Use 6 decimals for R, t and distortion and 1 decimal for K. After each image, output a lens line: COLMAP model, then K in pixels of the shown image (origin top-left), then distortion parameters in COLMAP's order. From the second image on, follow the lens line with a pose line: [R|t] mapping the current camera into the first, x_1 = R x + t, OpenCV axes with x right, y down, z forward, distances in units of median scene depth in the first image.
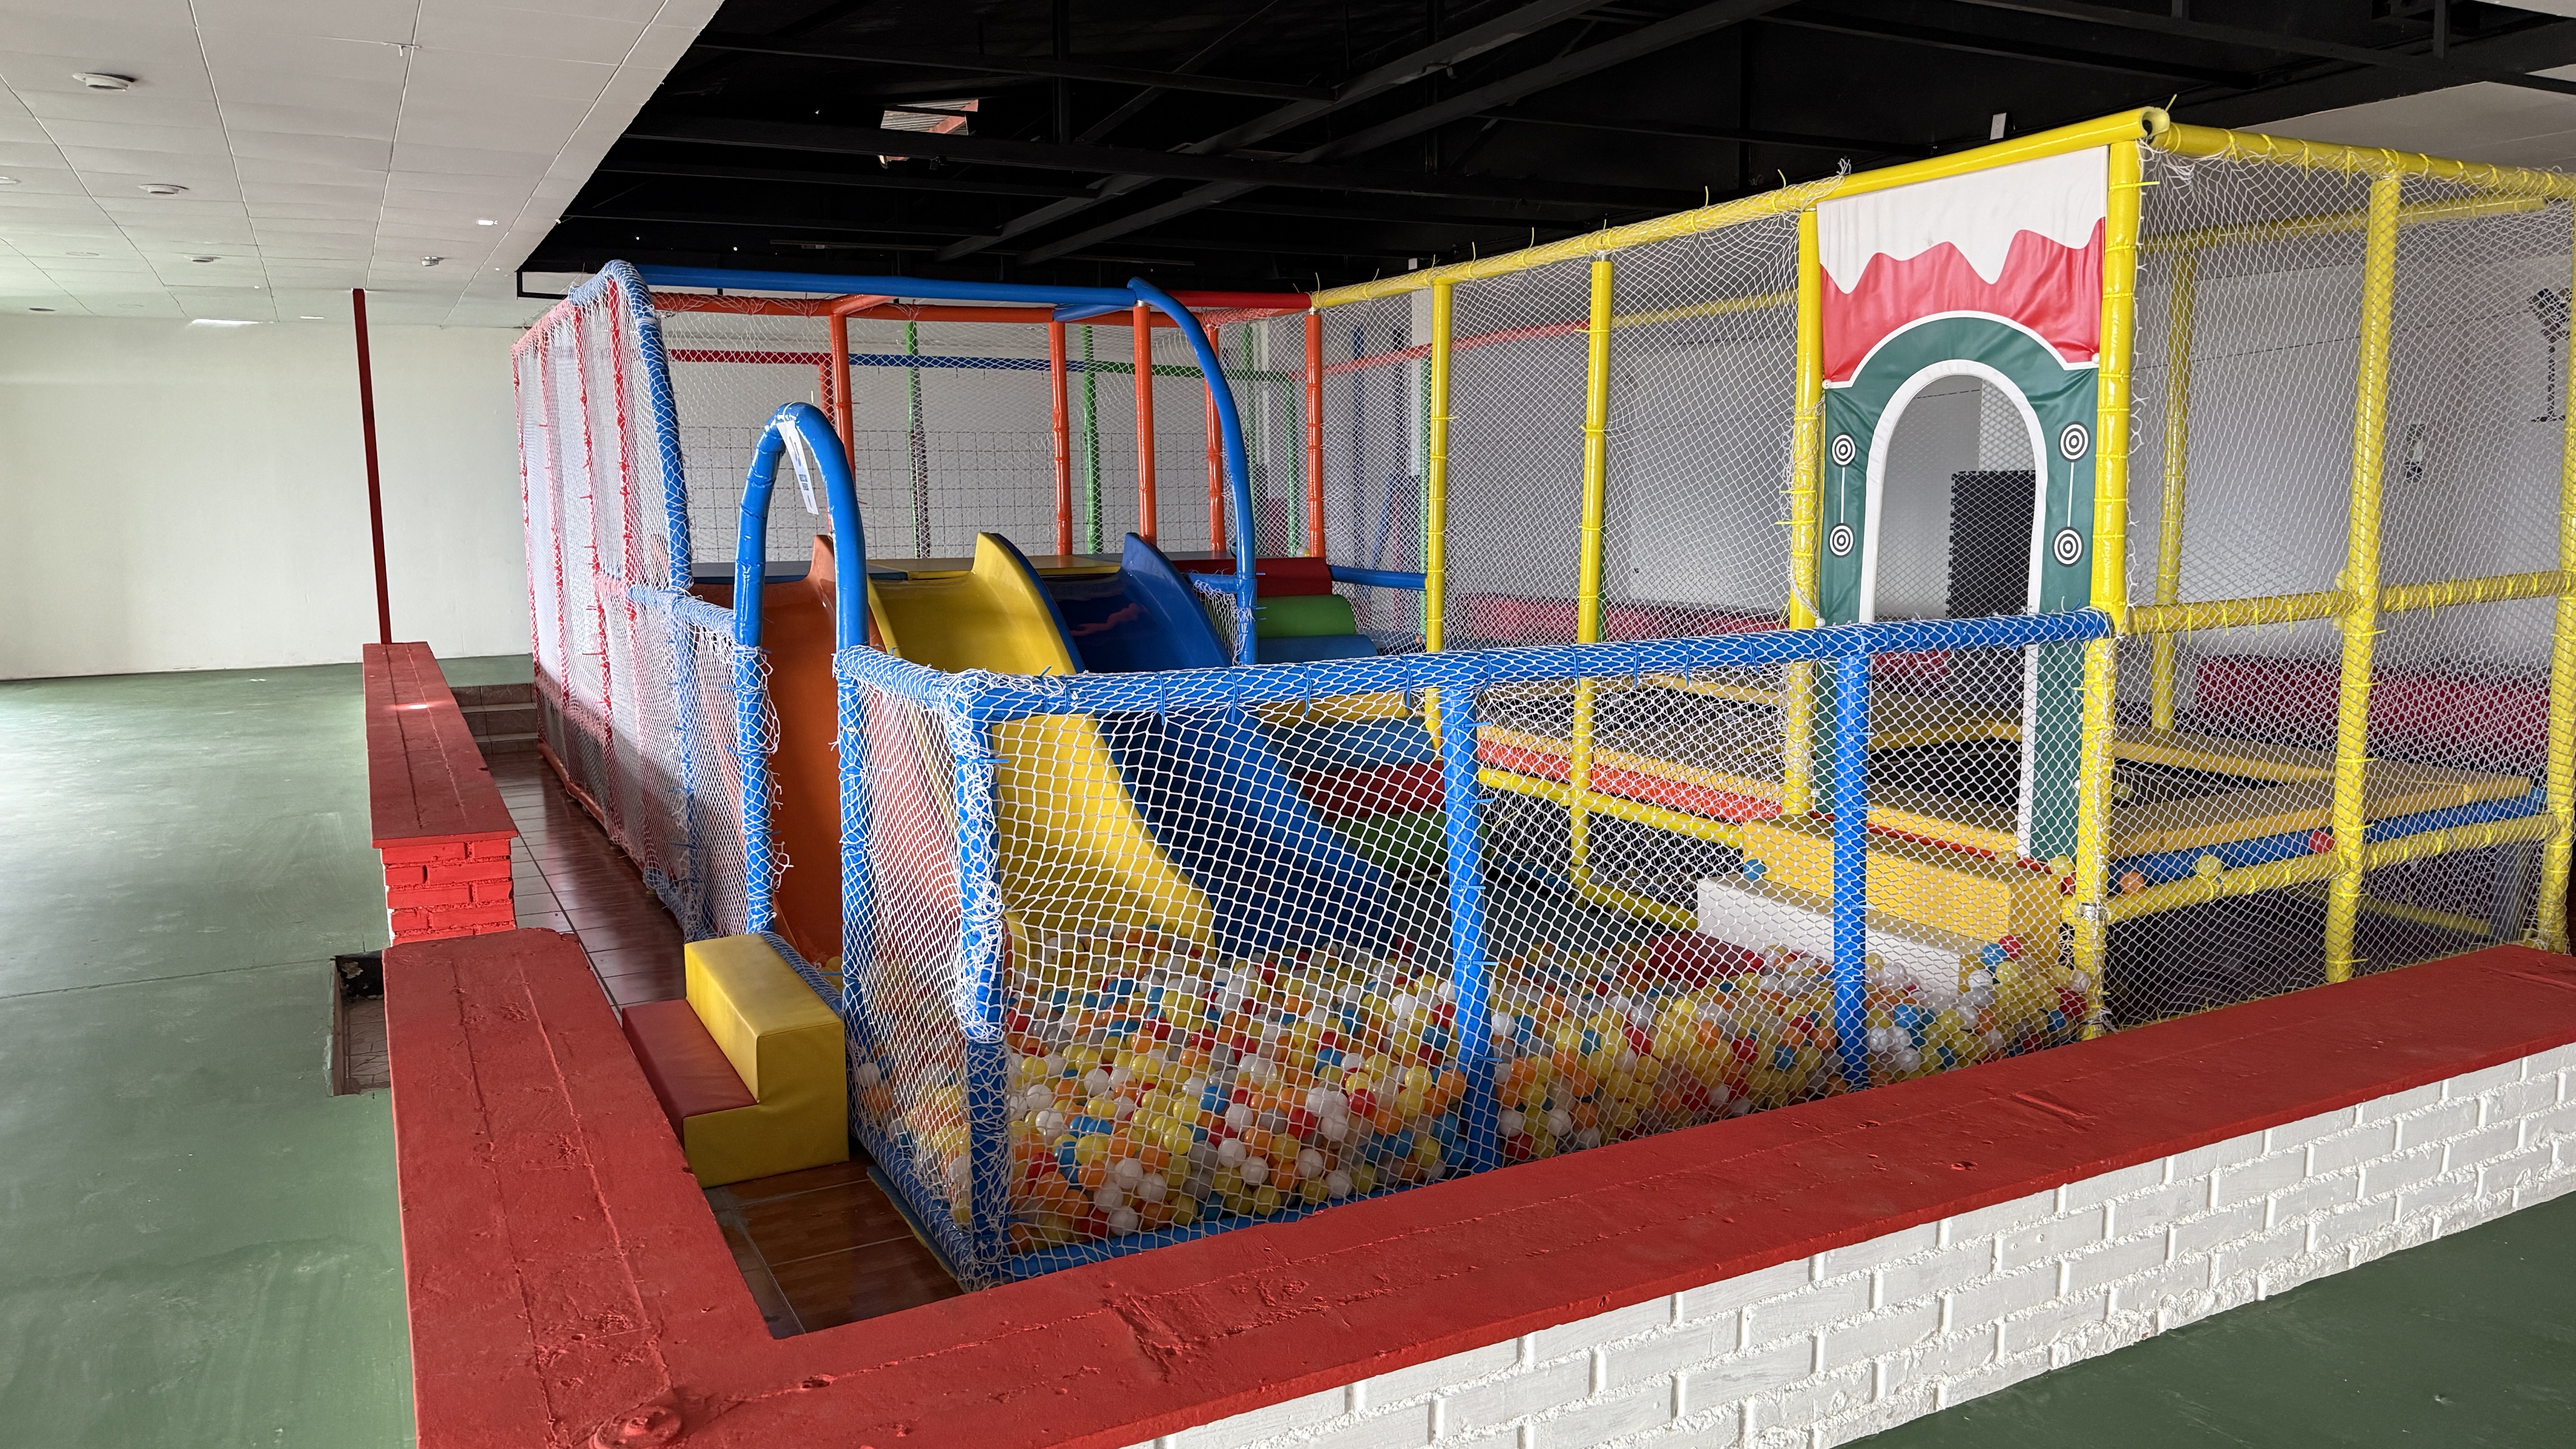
lens RADIAL K [[1803.4, 0, 1288.0], [0, 1803.4, 724.5], [0, 0, 1]] dist [0.077326, -0.001833]
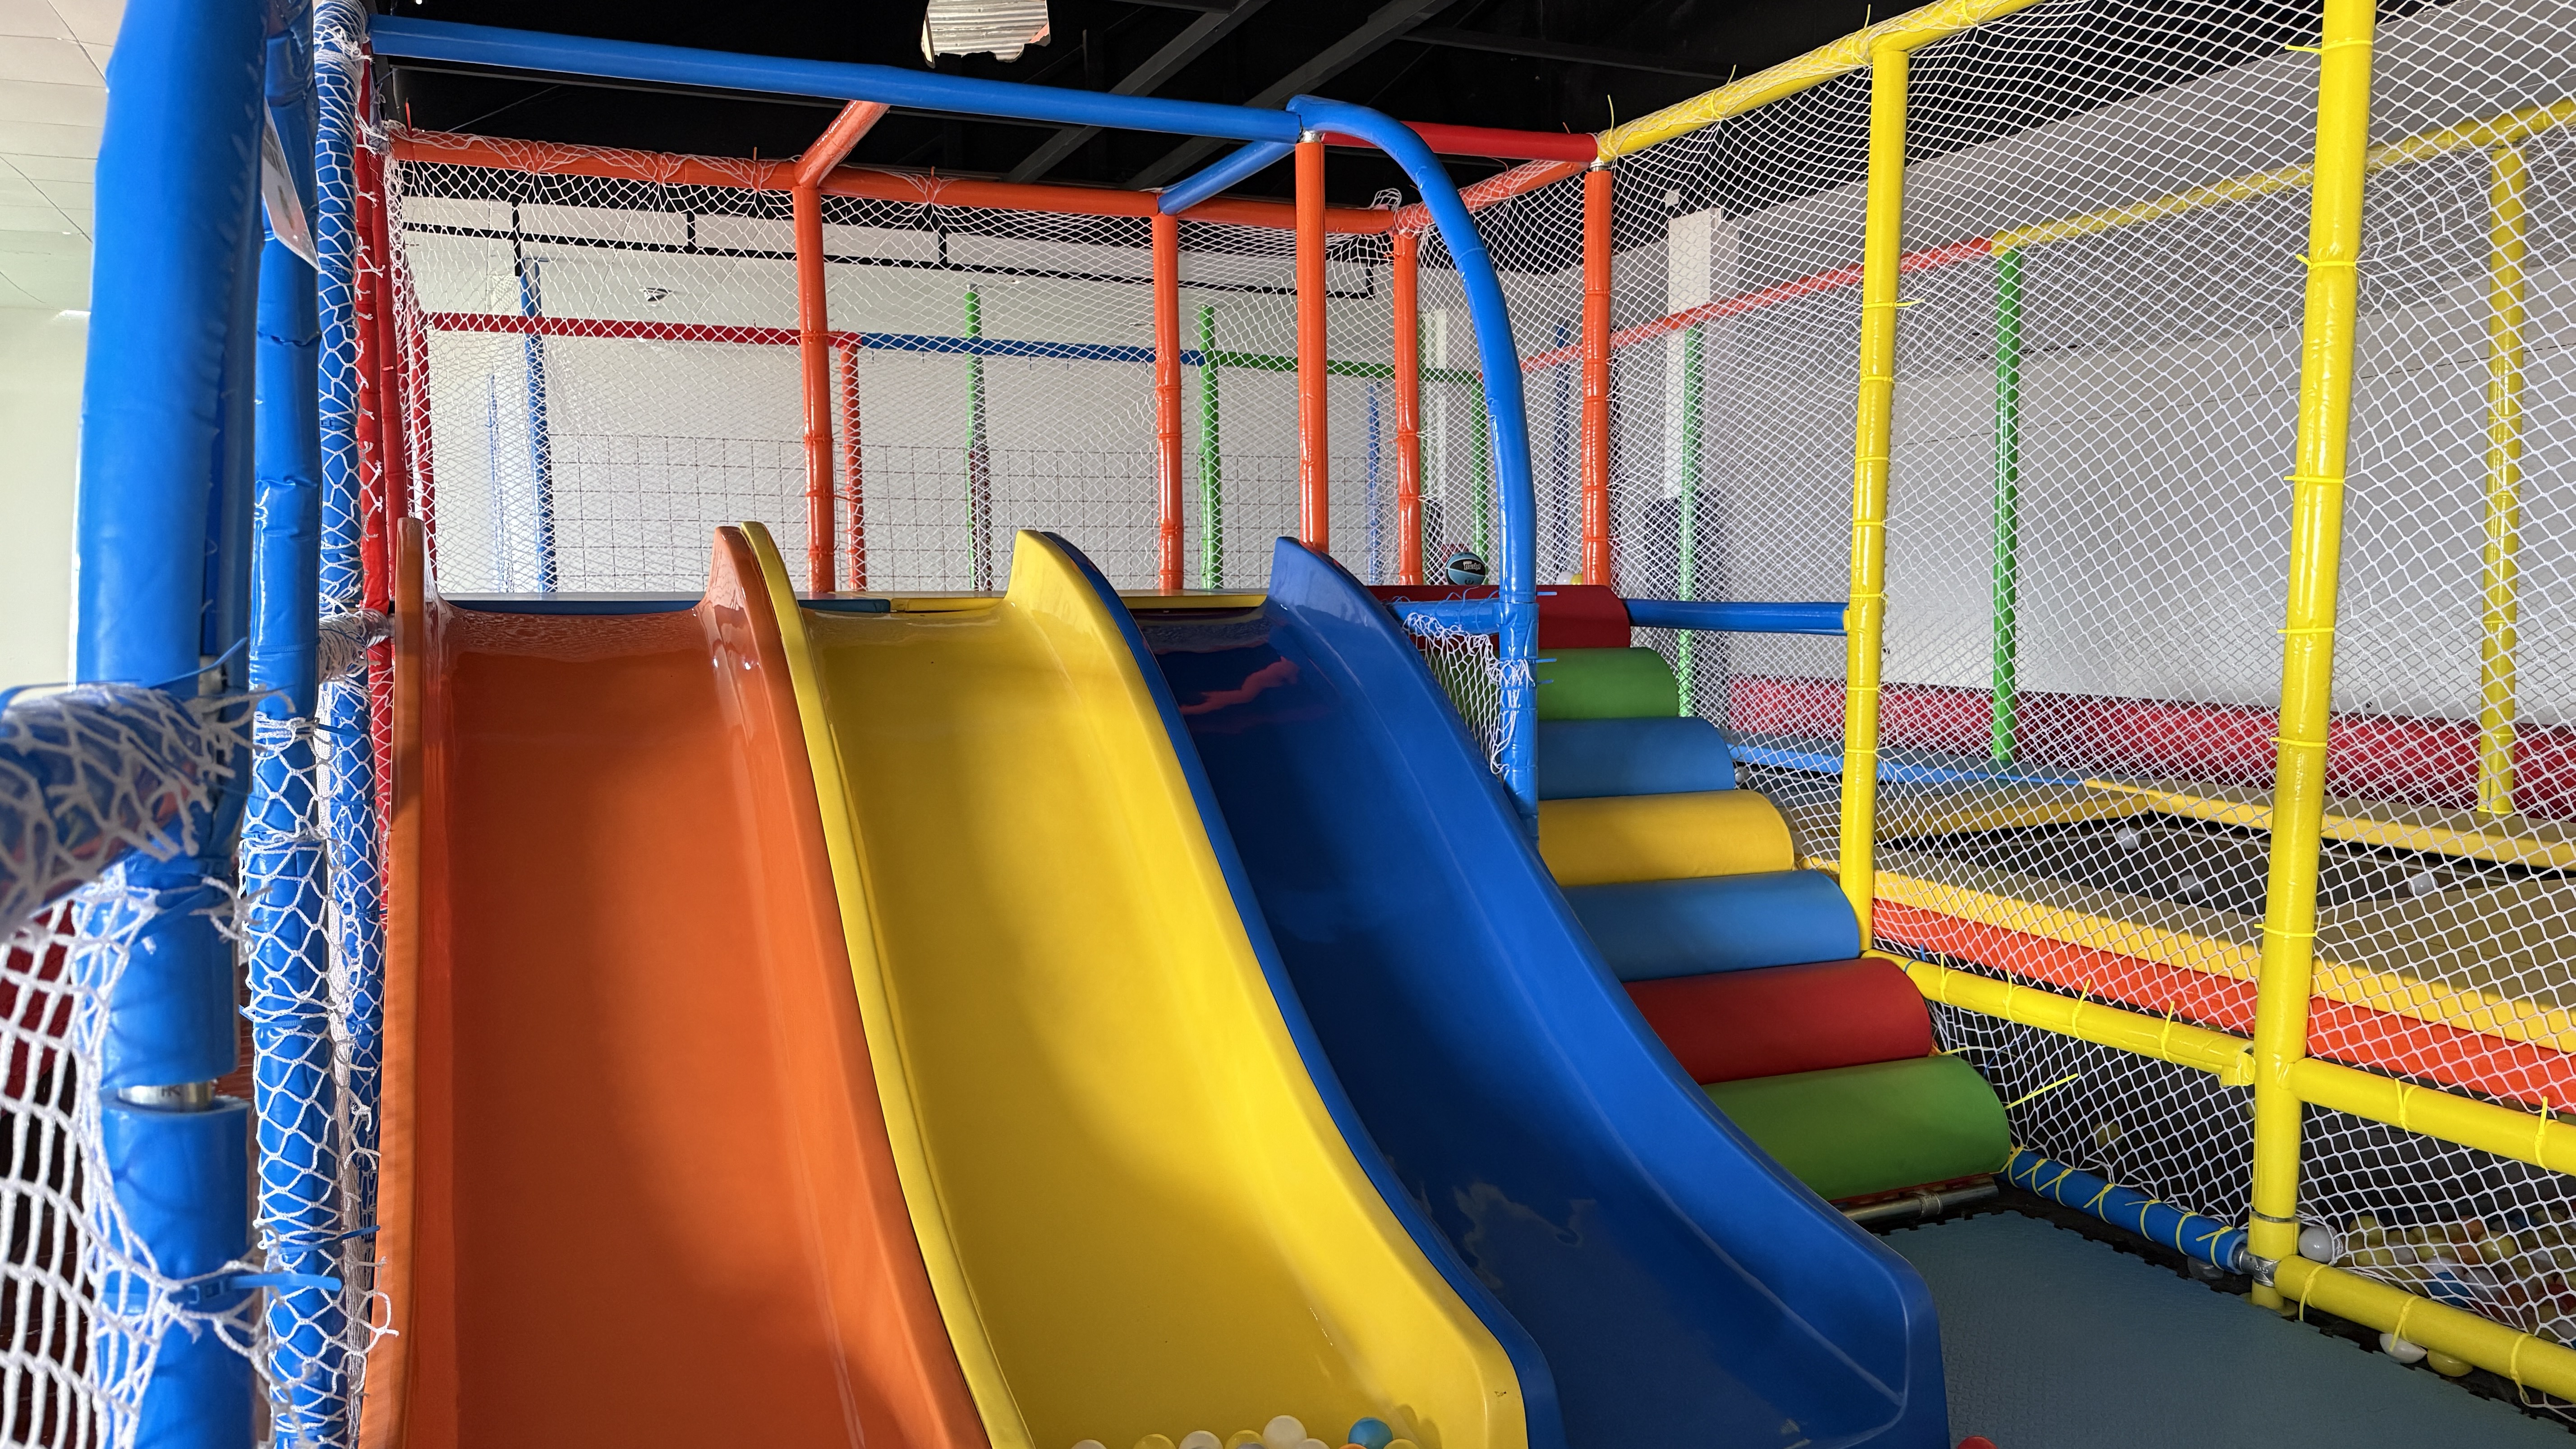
lens RADIAL K [[1817.8, 0, 1278.3], [0, 1817.8, 760.4], [0, 0, 1]] dist [0.129457, -0.000055]
pose [[0.997782, 0.008828, -0.065978, -0.050173], [-0.011025, 0.999395, -0.033000, -0.016145], [0.065646, 0.033654, 0.997275, 0.422121]]
